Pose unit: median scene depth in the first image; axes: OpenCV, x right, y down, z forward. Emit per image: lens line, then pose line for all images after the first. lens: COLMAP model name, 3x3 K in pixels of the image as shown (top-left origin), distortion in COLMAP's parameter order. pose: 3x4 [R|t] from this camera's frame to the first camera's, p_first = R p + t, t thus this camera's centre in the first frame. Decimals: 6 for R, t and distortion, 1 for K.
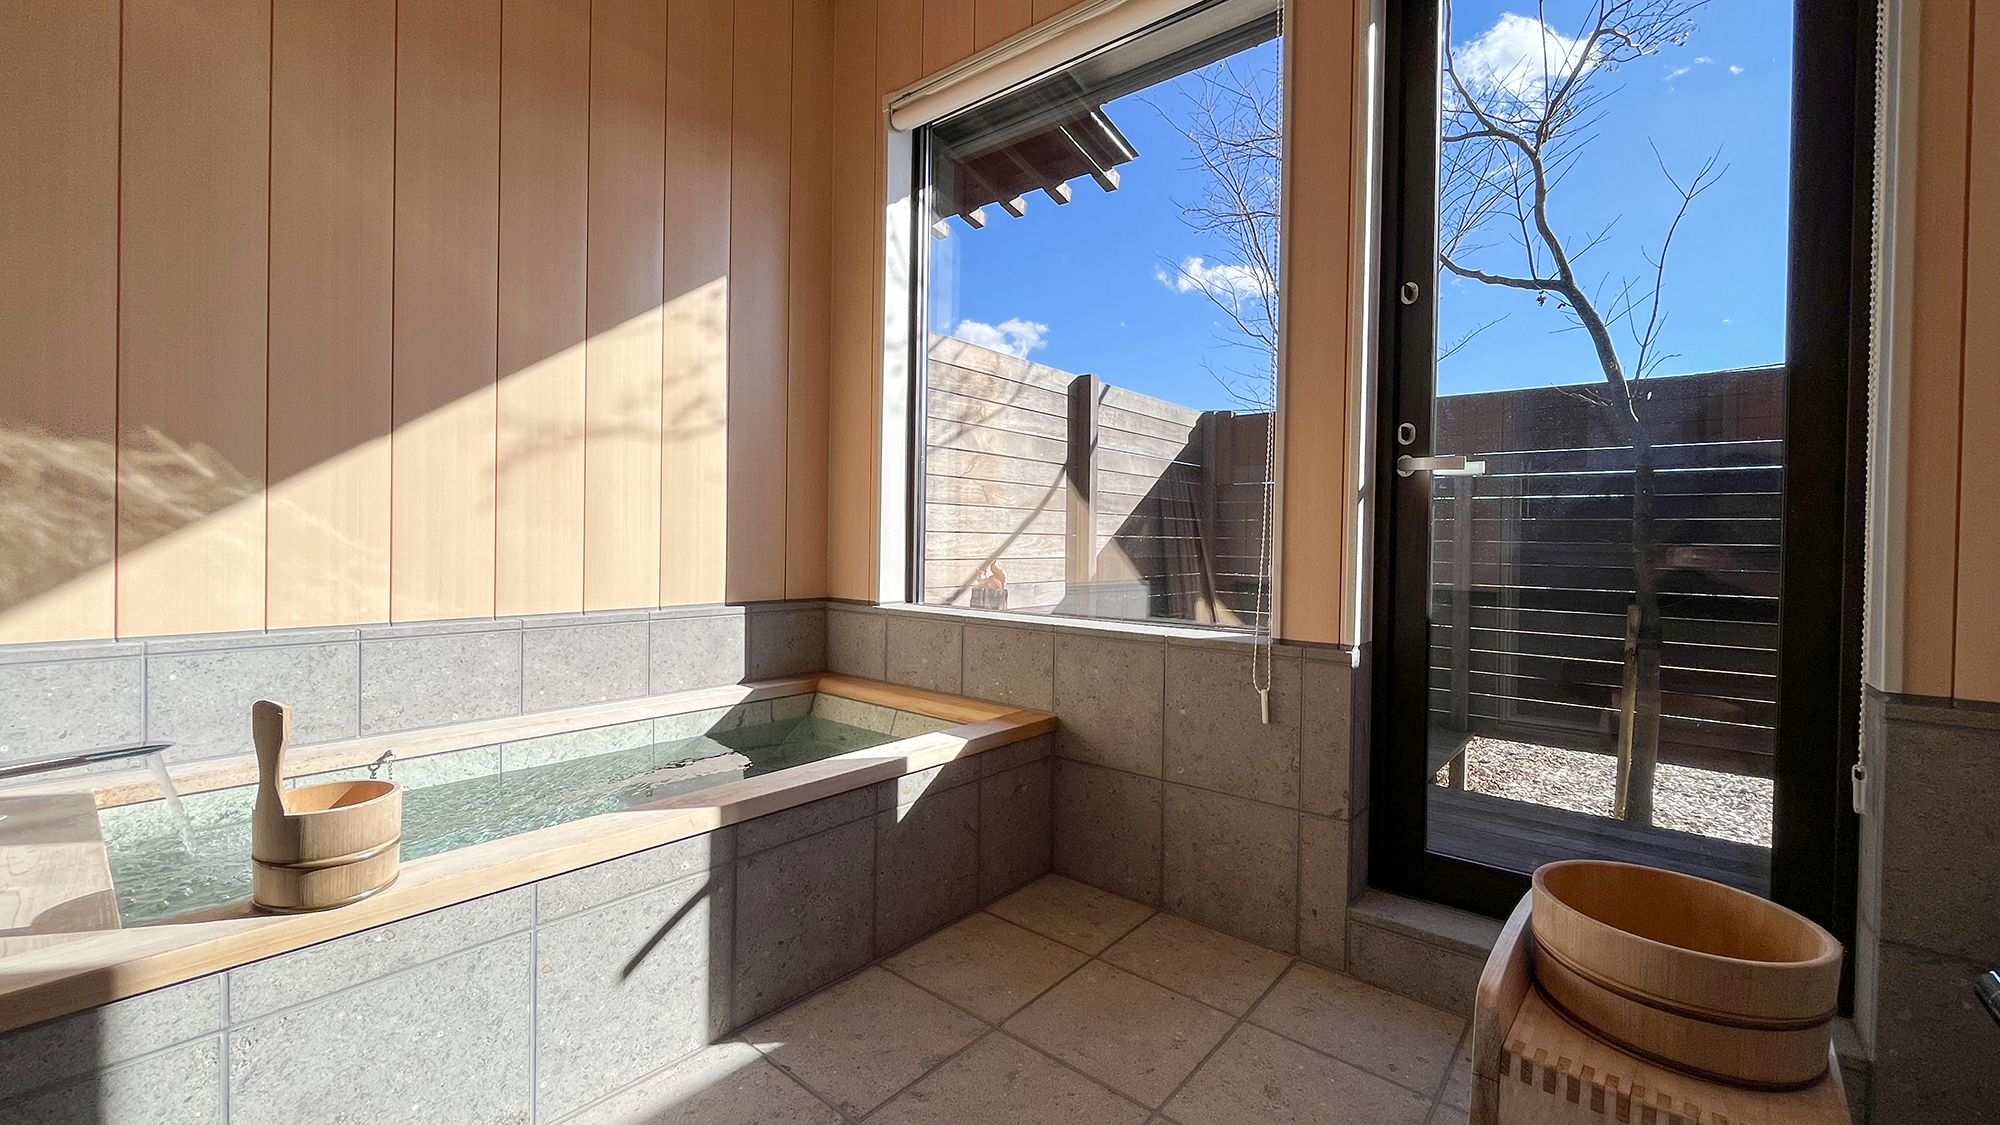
lens RADIAL K [[812.8, 0, 1004.5], [0, 812.8, 542.4], [0, 0, 1]] dist [0.002008, 0.000211]
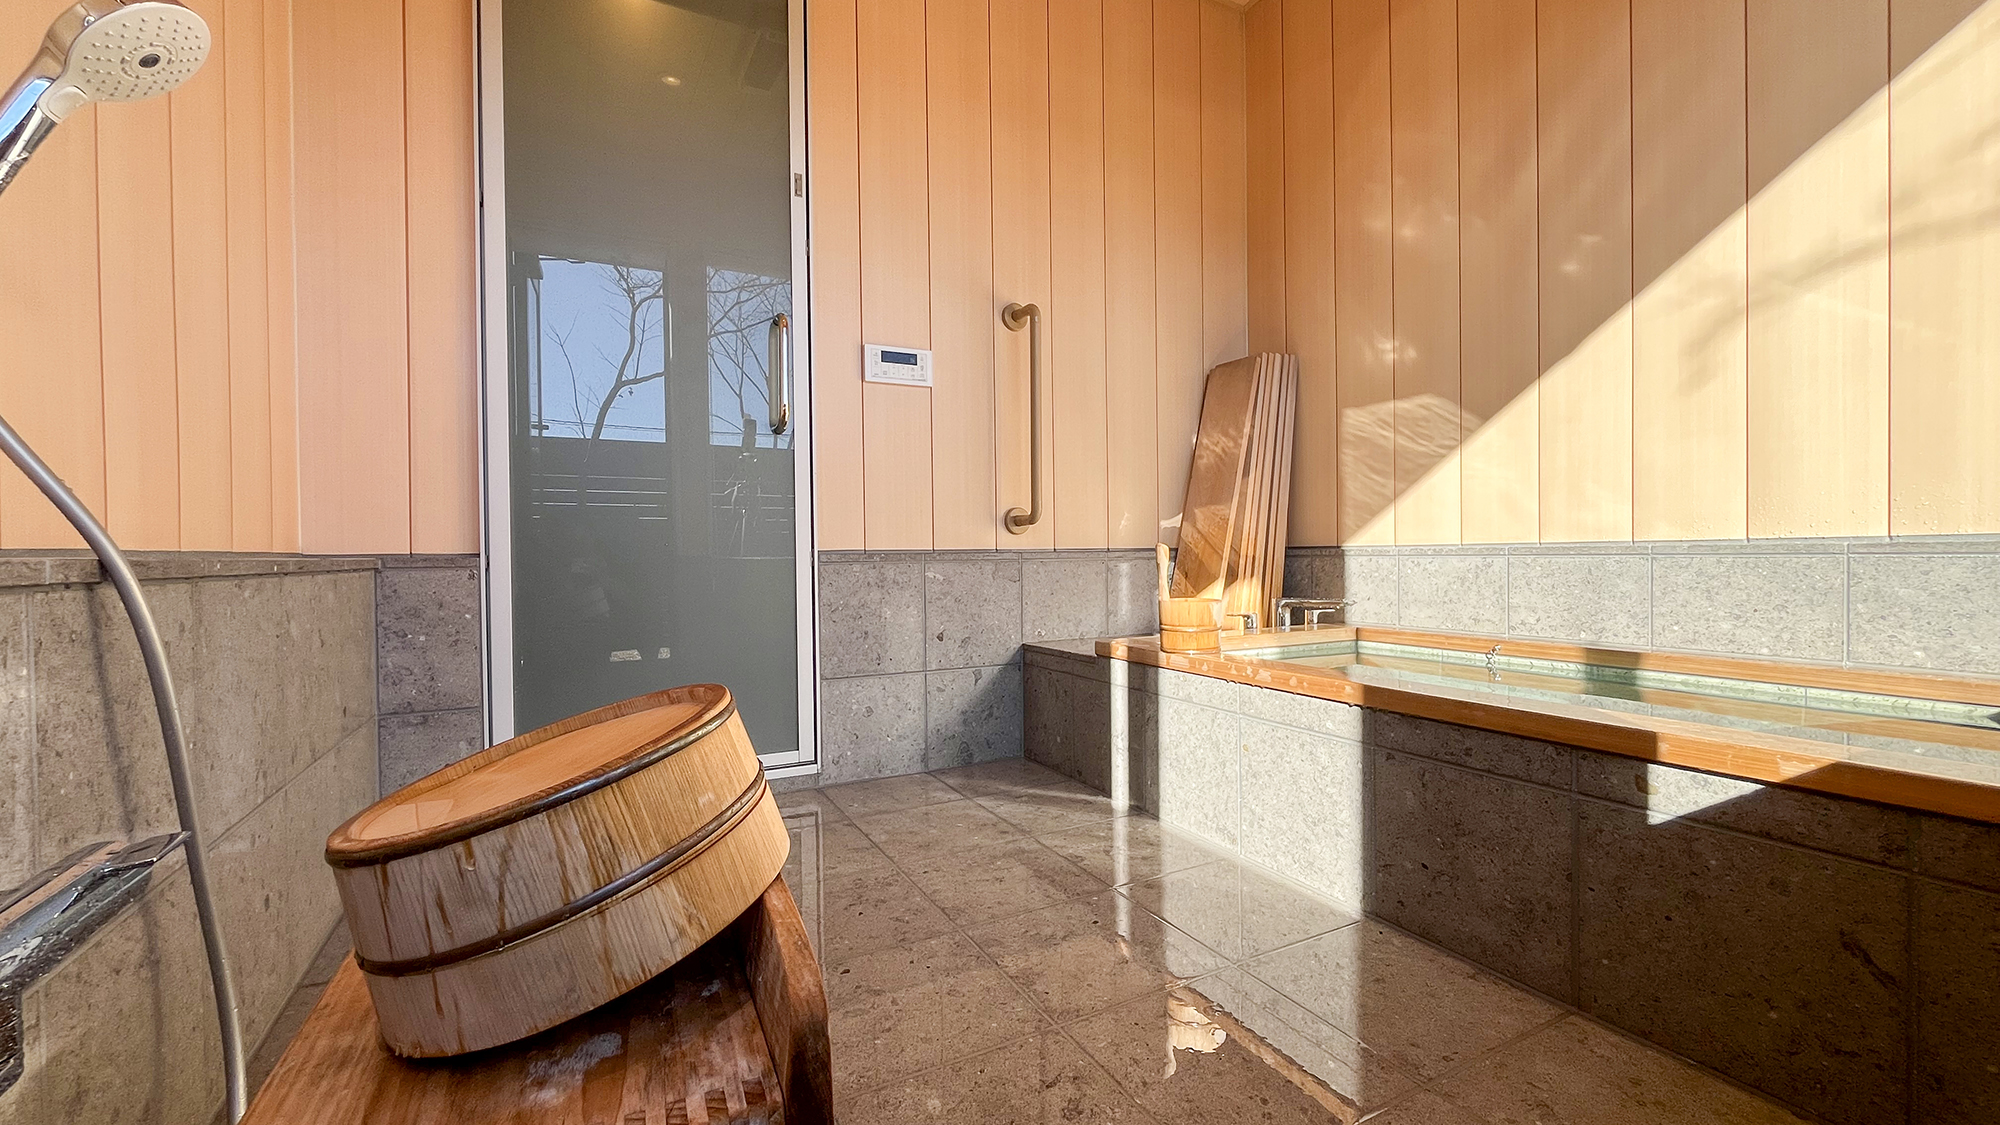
lens RADIAL K [[798.6, 0, 1000.0], [0, 798.6, 562.5], [0, 0, 1]] dist [-0.001482, -0.000246]
pose [[-0.381708, -0.002091, -0.924281, 0.500590], [0.000670, 0.999997, -0.002539, 0.111834], [0.924283, -0.001588, -0.381705, 0.631421]]
